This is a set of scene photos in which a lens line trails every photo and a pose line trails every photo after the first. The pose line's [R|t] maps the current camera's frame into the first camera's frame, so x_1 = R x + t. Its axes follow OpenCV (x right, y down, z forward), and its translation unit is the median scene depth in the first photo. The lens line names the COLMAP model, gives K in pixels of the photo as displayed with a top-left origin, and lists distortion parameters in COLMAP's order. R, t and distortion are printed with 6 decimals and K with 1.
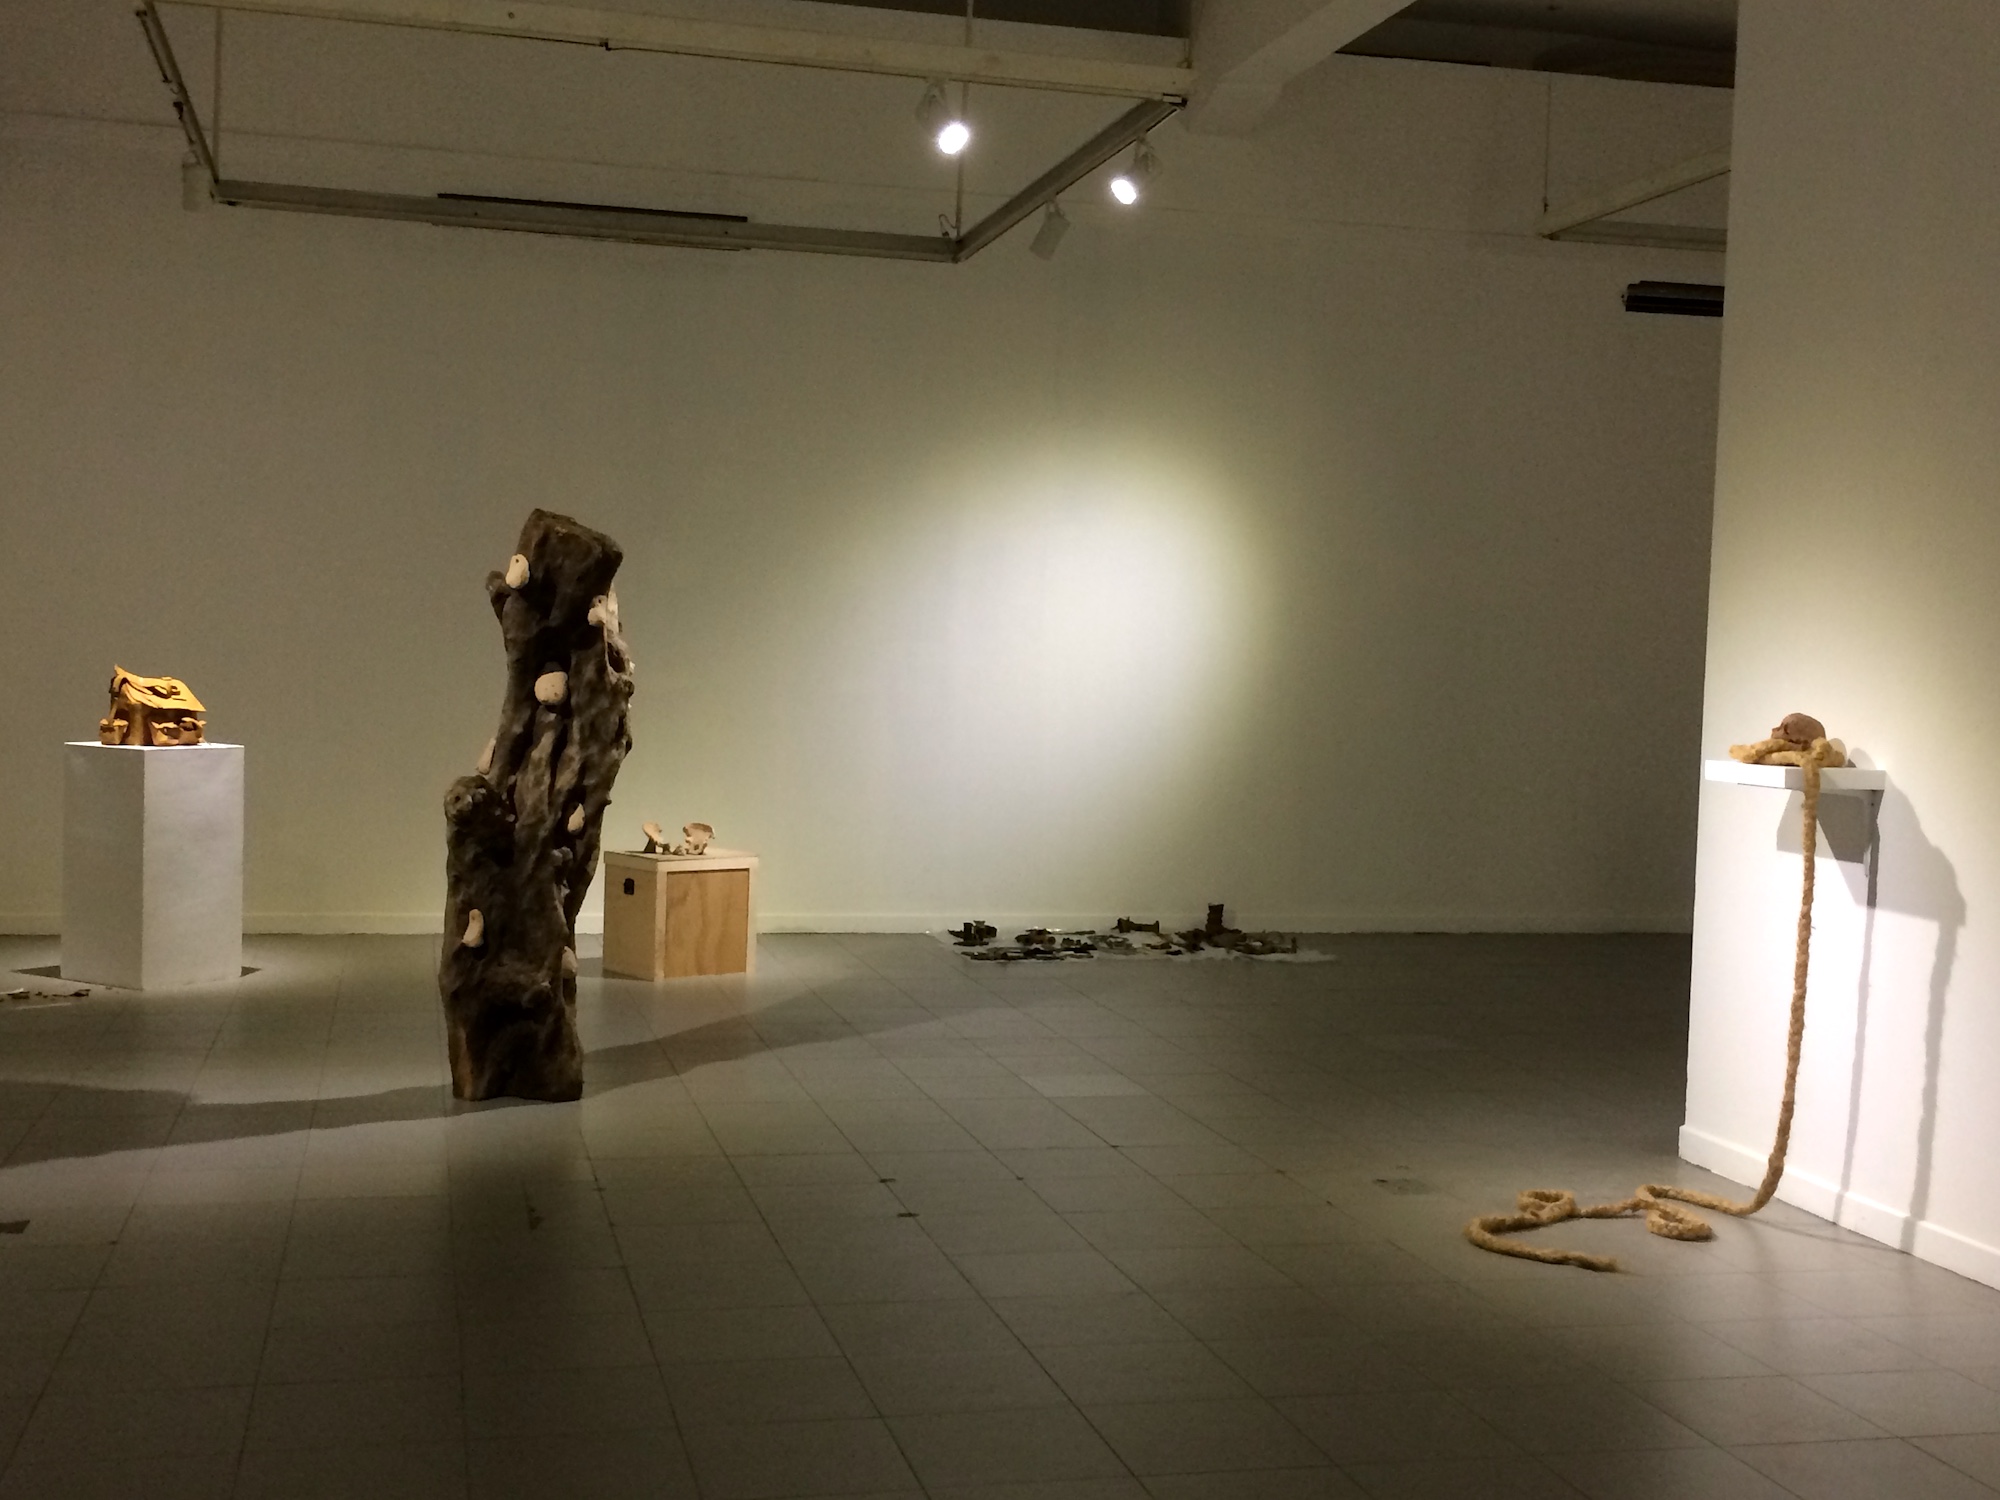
lens RADIAL K [[2336.7, 0, 1000.0], [0, 2336.7, 750.0], [0, 0, 1]] dist [0.072251, -0.000303]
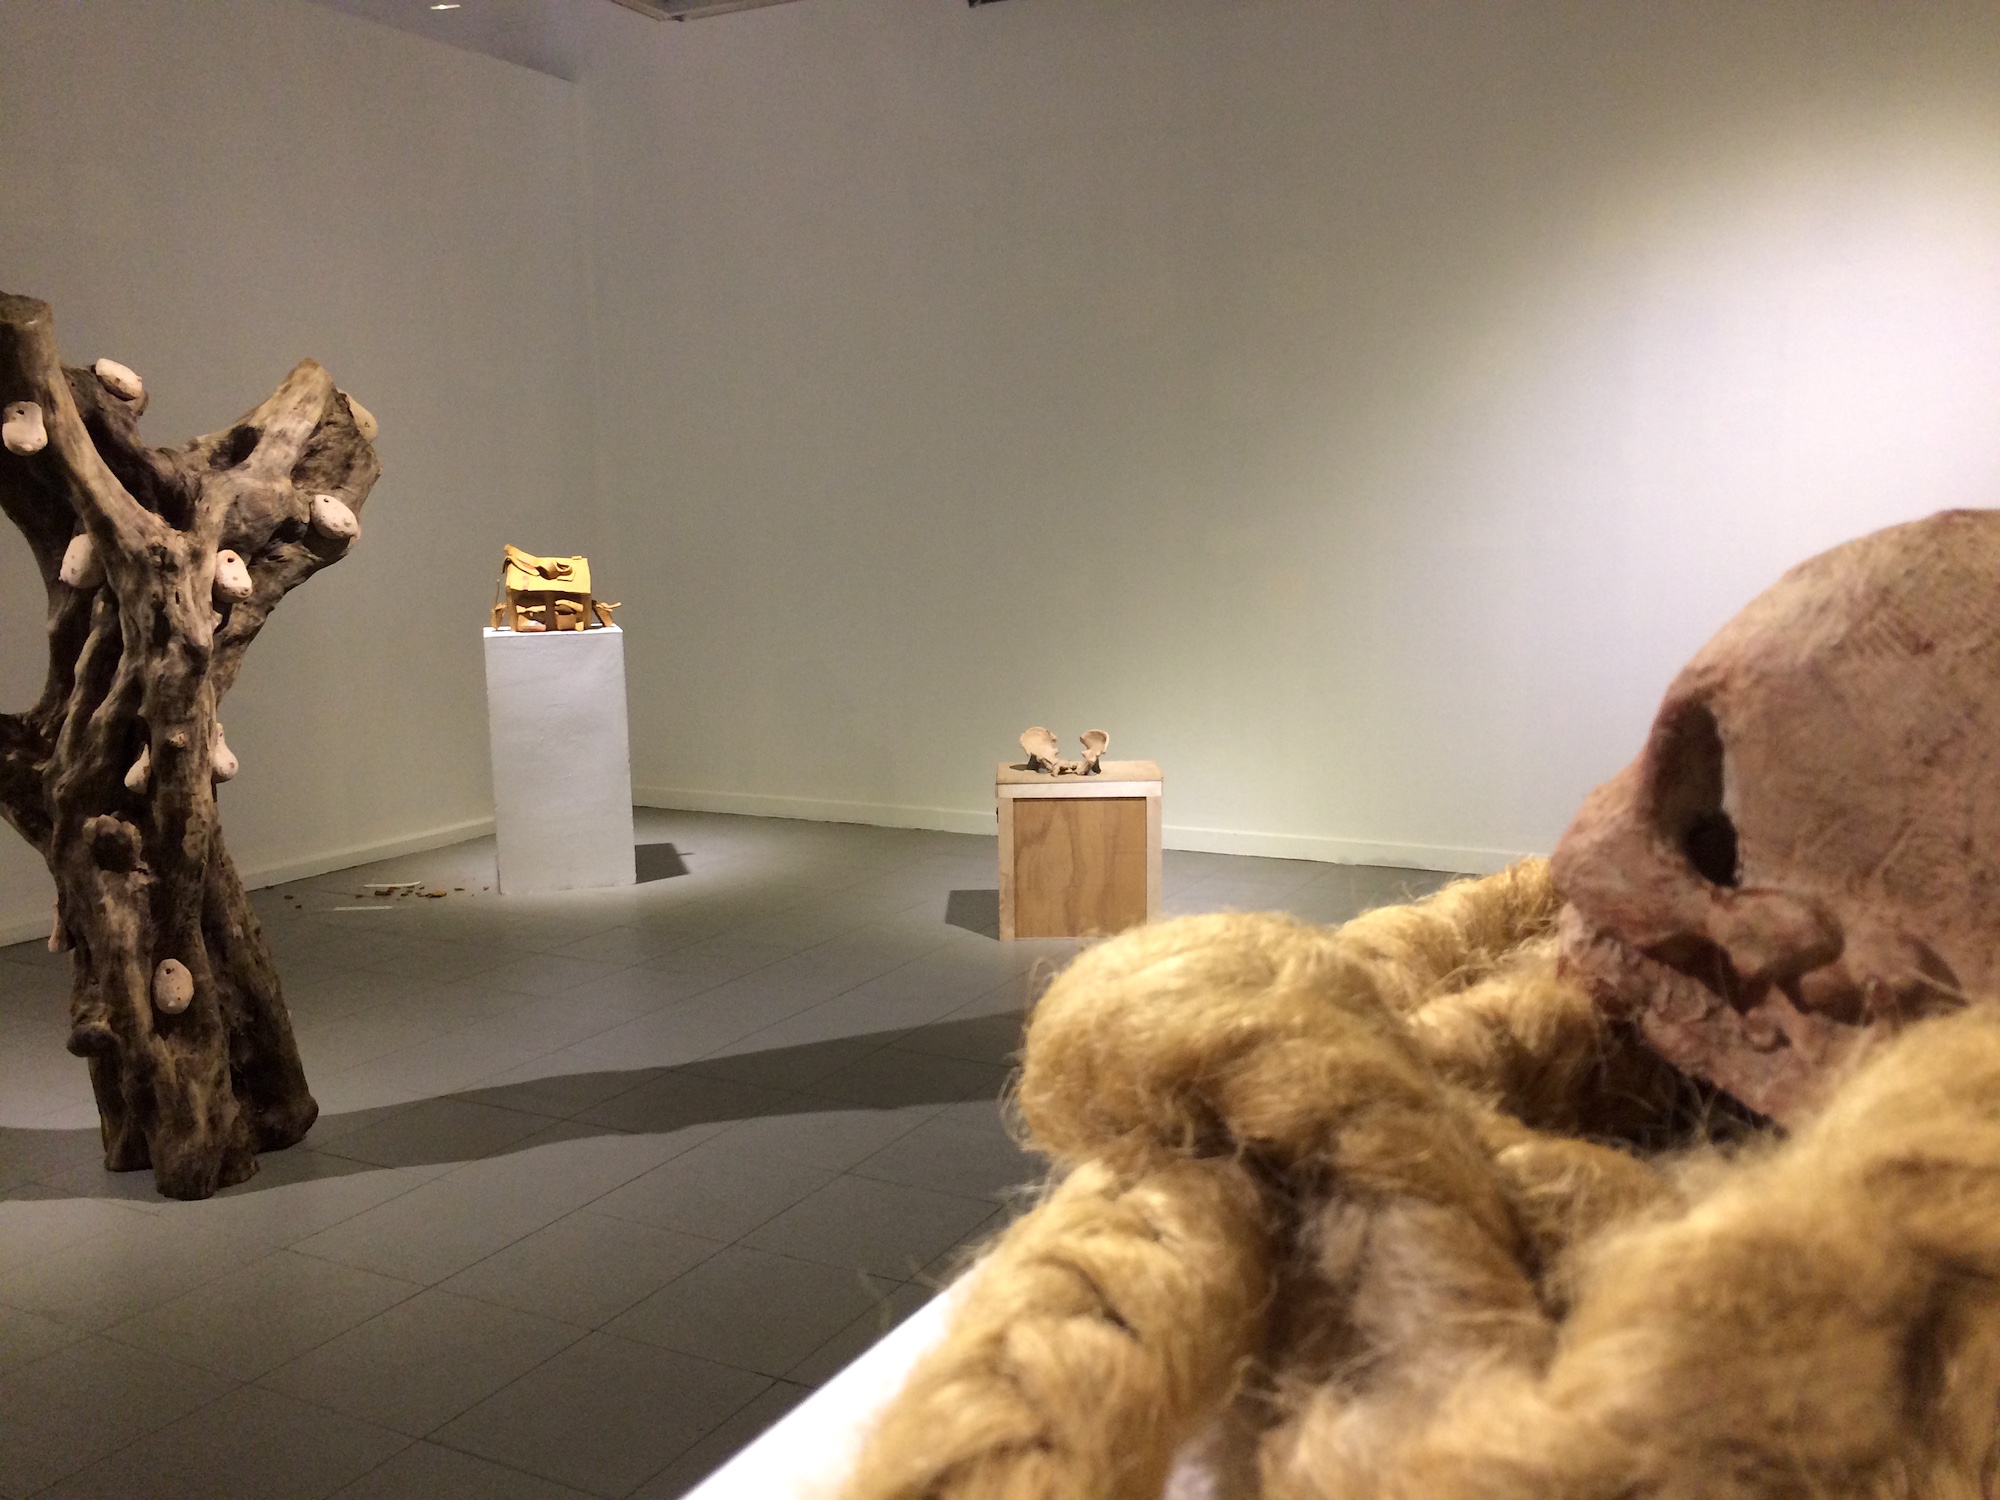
lens RADIAL K [[1714.2, 0, 1000.0], [0, 1714.2, 750.0], [0, 0, 1]] dist [0.099898, -0.145173]
pose [[0.741242, 0.047005, -0.669590, 0.302728], [0.010500, 0.996611, 0.081585, -0.011390], [0.671156, -0.067504, 0.738236, 0.804762]]
